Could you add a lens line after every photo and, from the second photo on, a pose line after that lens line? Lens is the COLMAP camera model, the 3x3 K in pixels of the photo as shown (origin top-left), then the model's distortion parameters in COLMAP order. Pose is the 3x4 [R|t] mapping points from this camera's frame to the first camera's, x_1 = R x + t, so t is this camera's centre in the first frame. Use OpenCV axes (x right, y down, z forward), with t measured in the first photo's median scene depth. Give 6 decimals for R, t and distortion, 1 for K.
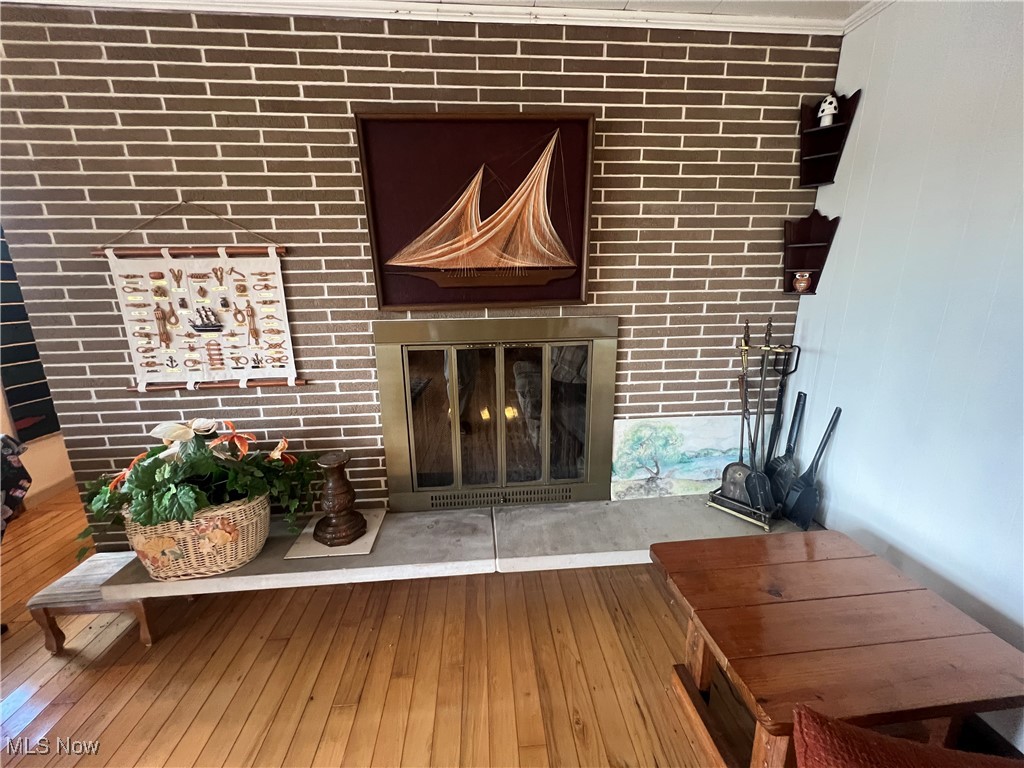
lens RADIAL K [[409.2, 0, 512.6], [0, 409.2, 381.5], [0, 0, 1]] dist [-0.001157, 0.000270]
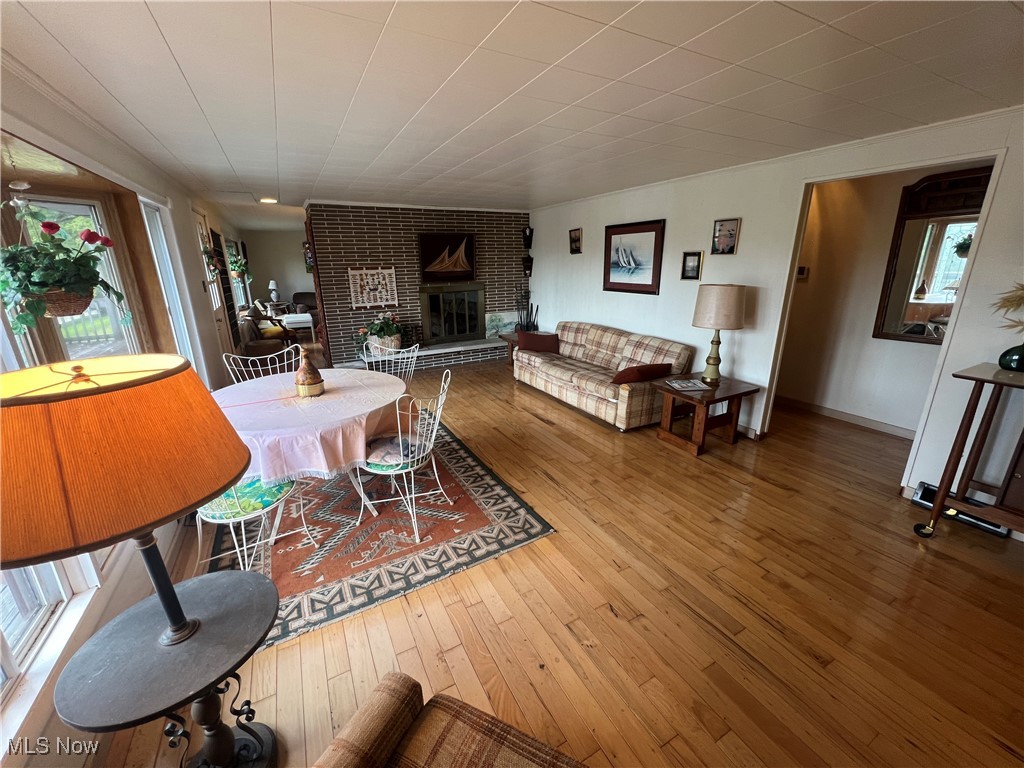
lens RADIAL K [[409.2, 0, 508.9], [0, 409.2, 383.9], [0, 0, 1]] dist [-0.001157, 0.000270]
pose [[0.915720, -0.119767, 0.383554, -1.107844], [0.101377, 0.992529, 0.067888, 0.533469], [-0.388819, -0.023283, 0.921020, -2.621099]]
